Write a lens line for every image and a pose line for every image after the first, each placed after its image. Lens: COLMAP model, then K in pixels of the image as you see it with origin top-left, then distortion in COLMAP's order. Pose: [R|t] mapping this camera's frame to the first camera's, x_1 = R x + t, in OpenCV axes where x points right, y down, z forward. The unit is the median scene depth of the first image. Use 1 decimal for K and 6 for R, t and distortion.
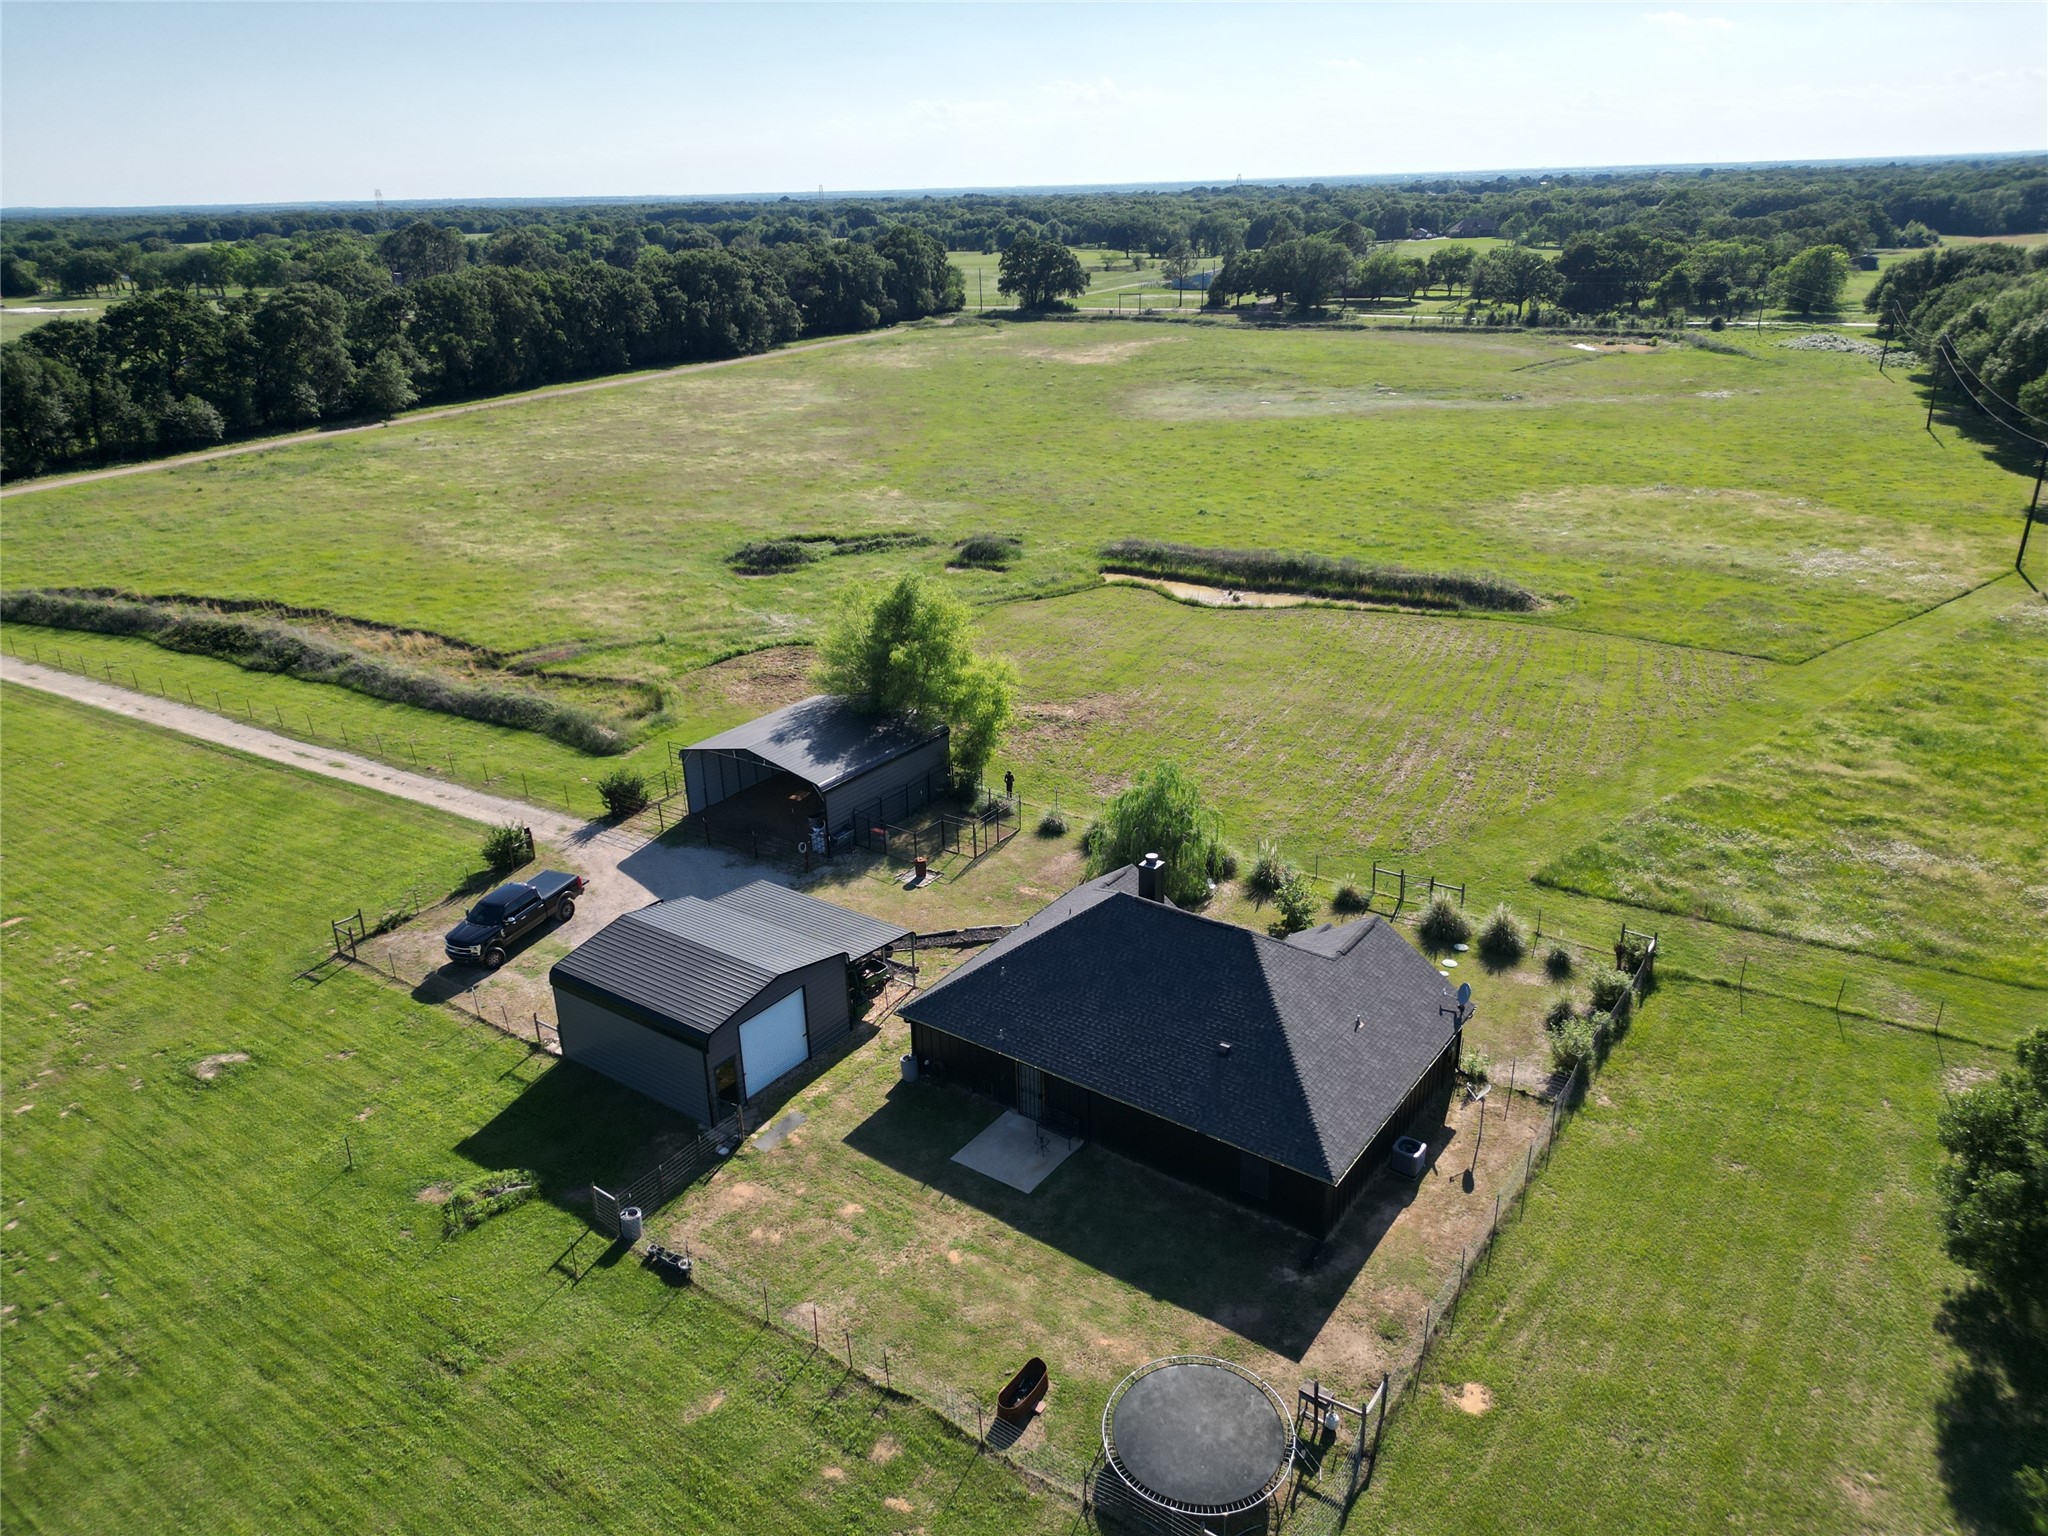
lens RADIAL K [[1443.3, 0, 1024.0], [0, 1443.3, 768.0], [0, 0, 1]] dist [0.083025, -0.087766]
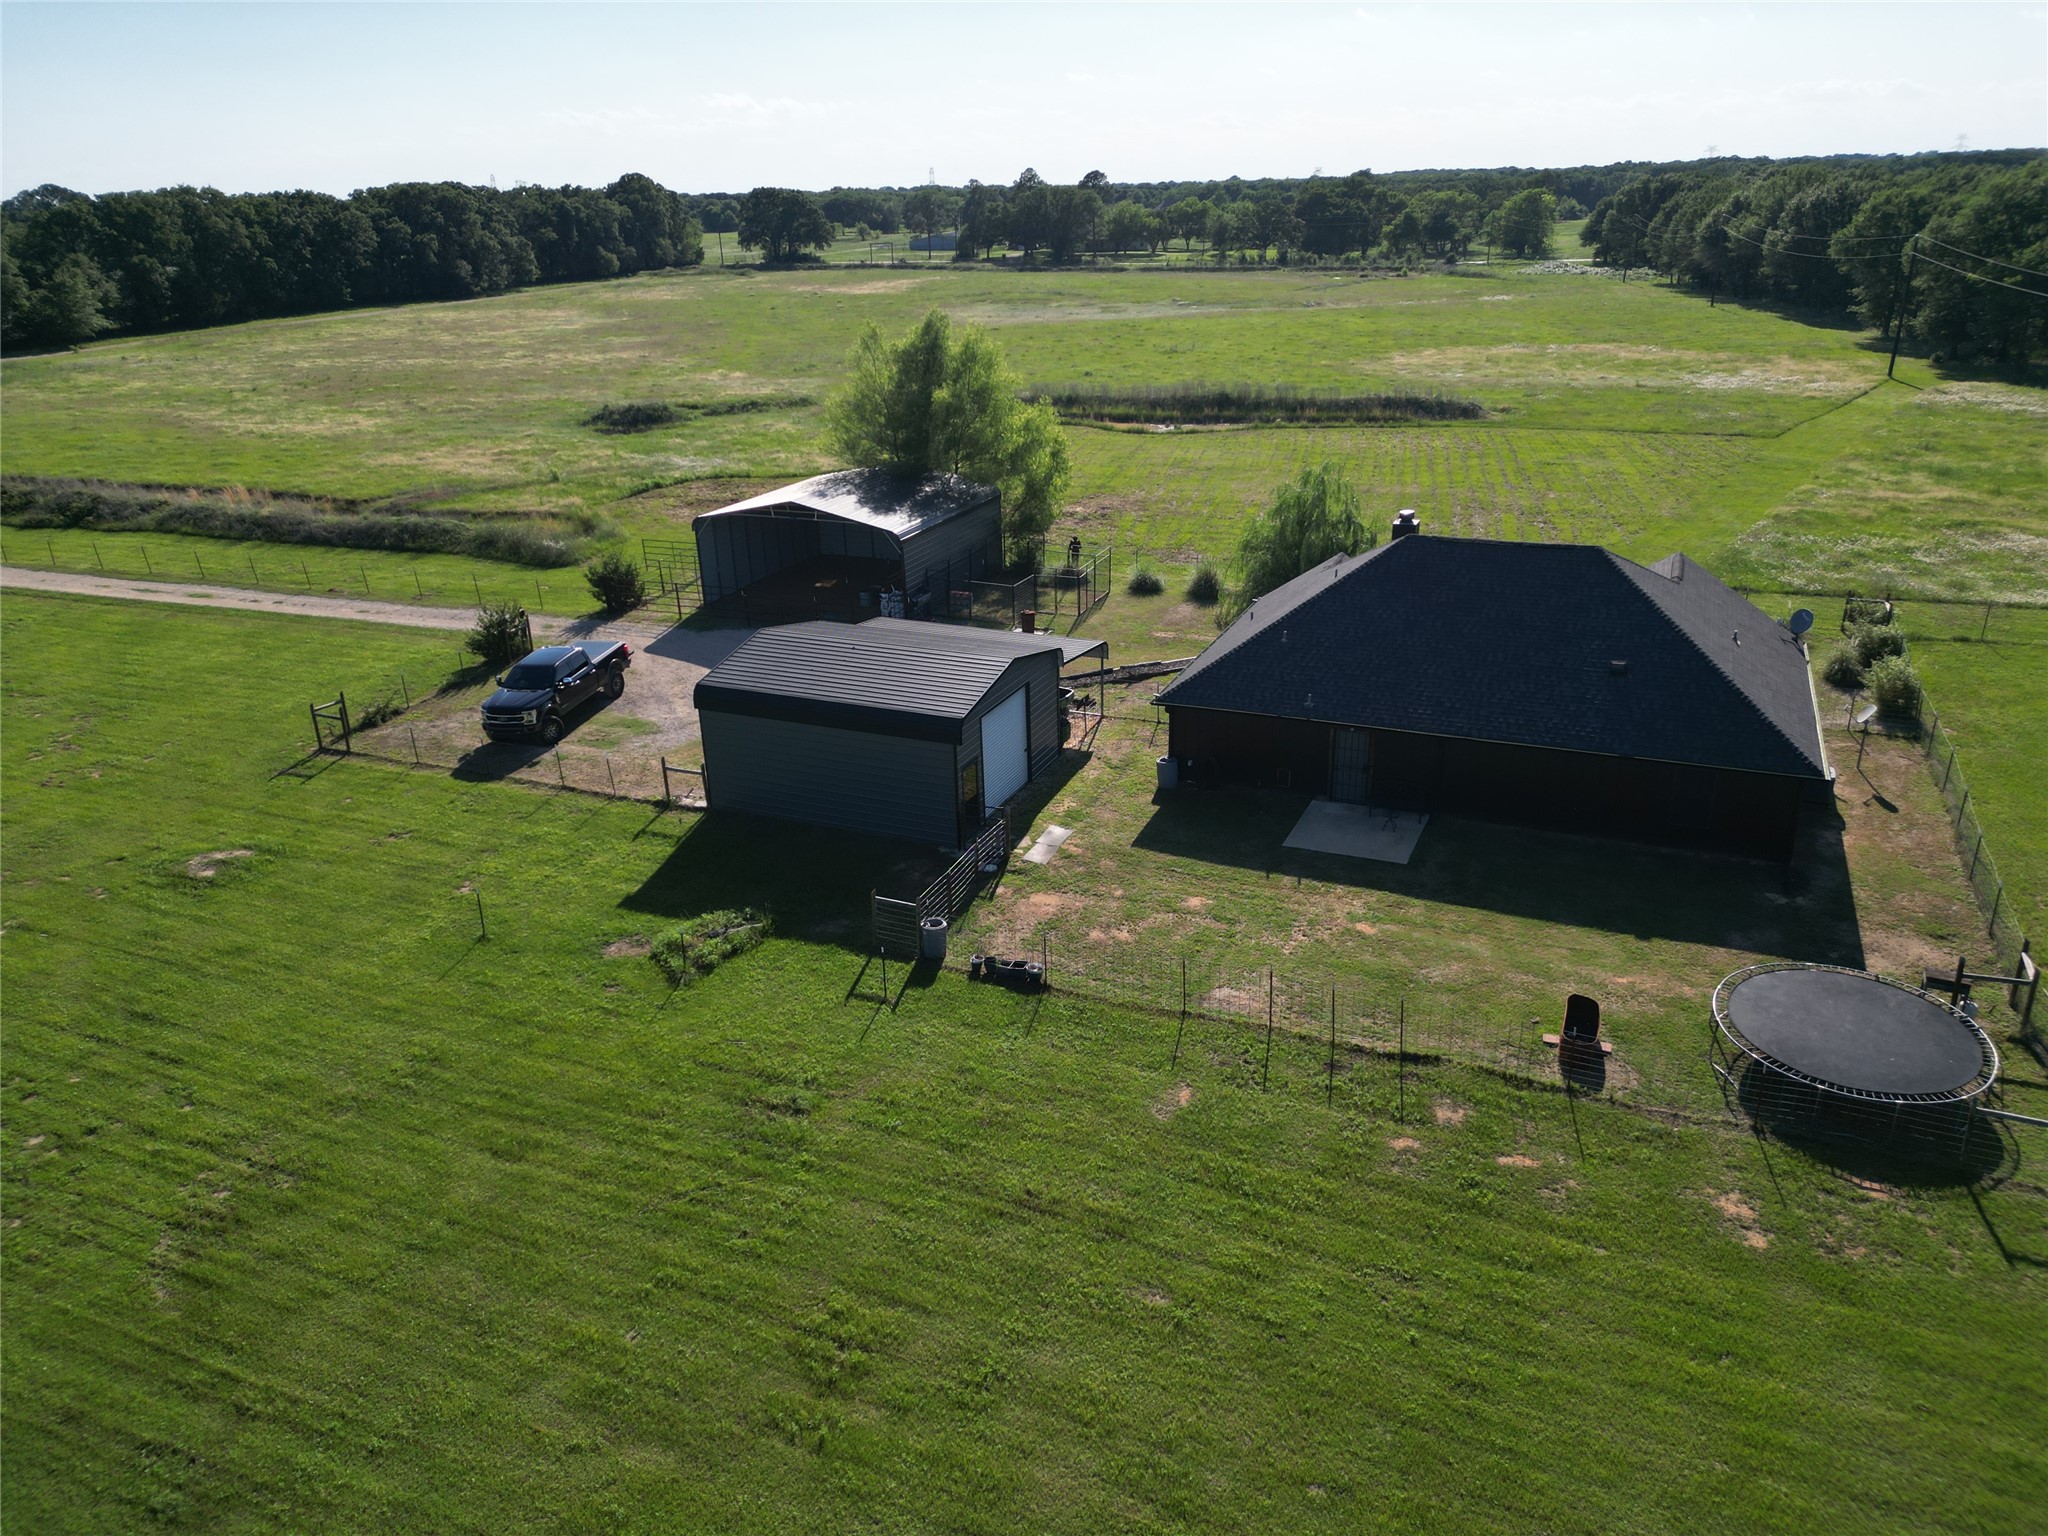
lens RADIAL K [[1443.3, 0, 1024.0], [0, 1443.3, 768.0], [0, 0, 1]] dist [0.083025, -0.087766]
pose [[0.977995, -0.077584, 0.193666, -0.191106], [0.079399, 0.996842, -0.001616, 0.121926], [-0.192929, 0.016957, 0.981066, 0.139417]]
